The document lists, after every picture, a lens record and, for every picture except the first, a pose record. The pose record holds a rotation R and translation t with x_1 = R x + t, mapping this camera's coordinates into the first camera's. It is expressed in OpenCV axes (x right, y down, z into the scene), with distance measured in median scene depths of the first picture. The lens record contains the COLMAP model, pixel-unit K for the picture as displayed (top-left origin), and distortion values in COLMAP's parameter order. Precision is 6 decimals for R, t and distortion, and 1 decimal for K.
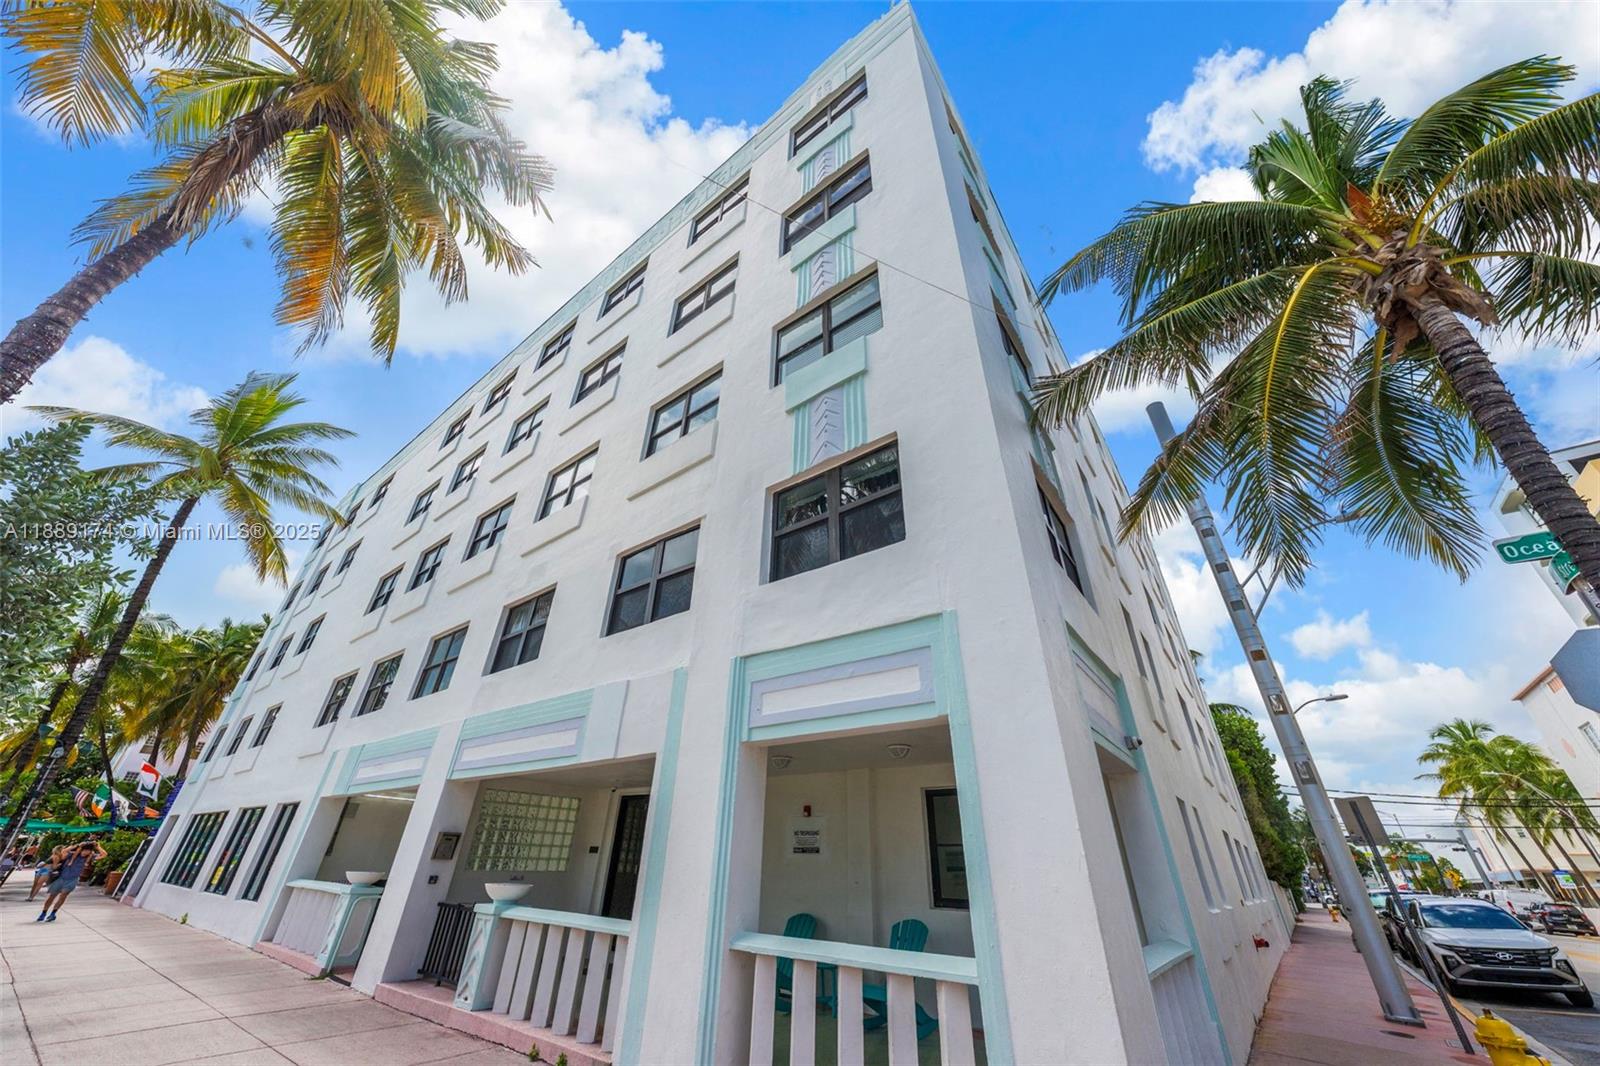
lens RADIAL K [[556.5, 0, 792.1], [0, 556.5, 535.4], [0, 0, 1]] dist [0.001043, -0.000080]
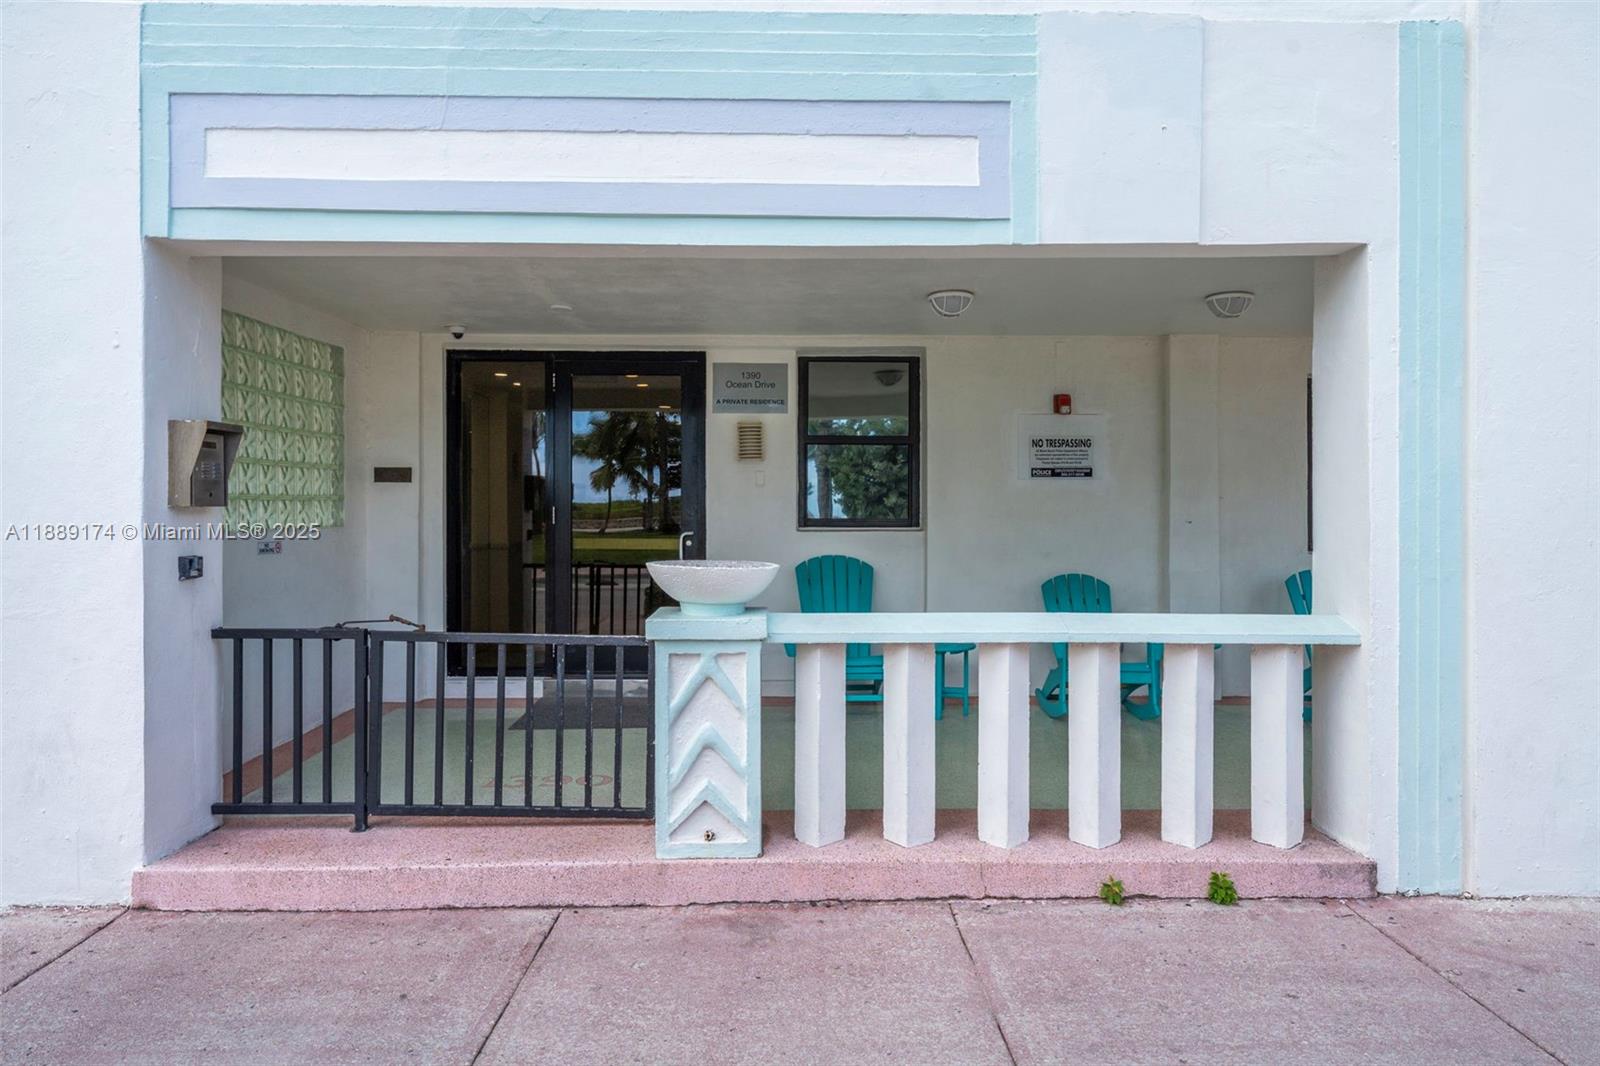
lens RADIAL K [[970.2, 0, 807.4], [0, 970.2, 517.1], [0, 0, 1]] dist [0.009481, -0.003162]
pose [[0.778380, -0.033814, 0.626882, -0.748856], [-0.304761, 0.852644, 0.424404, 0.301314], [-0.548858, -0.521397, 0.653376, 0.538403]]
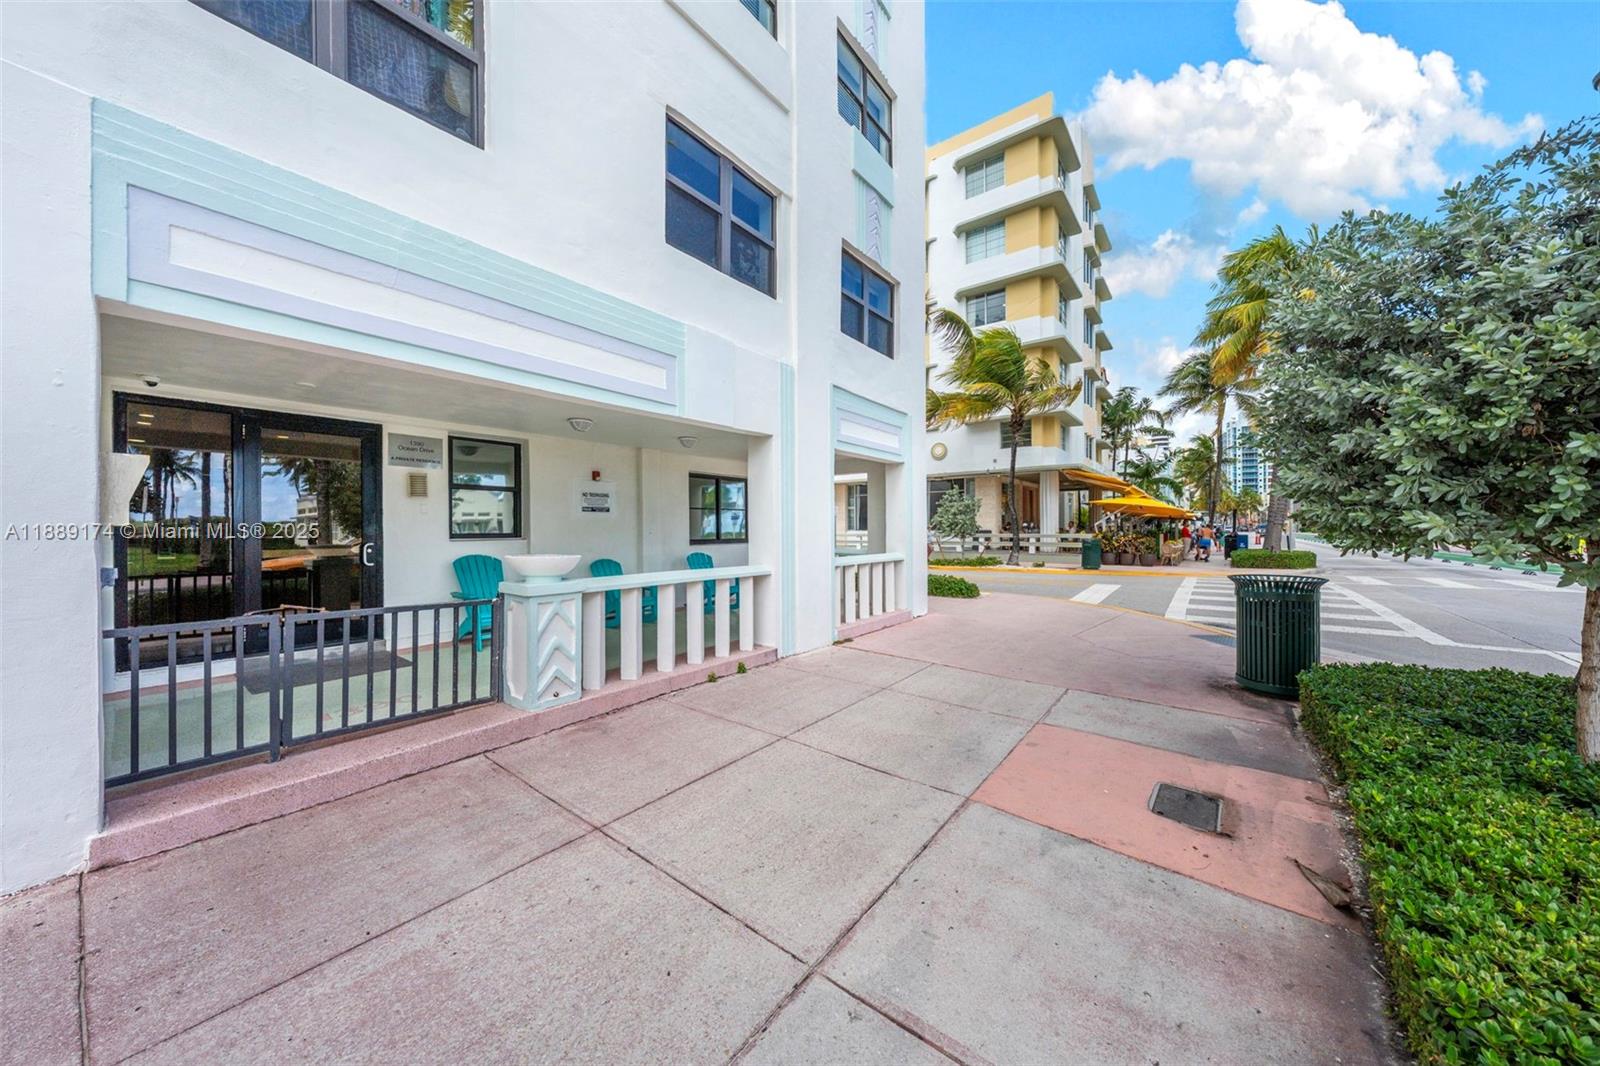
lens RADIAL K [[534.2, 0, 794.6], [0, 534.2, 533.3], [0, 0, 1]] dist [0.000363, 0.000028]
pose [[0.006230, -0.040317, 0.999168, -1.014610], [-0.514312, 0.856771, 0.037778, 0.386978], [-0.857580, -0.514119, -0.015398, 0.695542]]
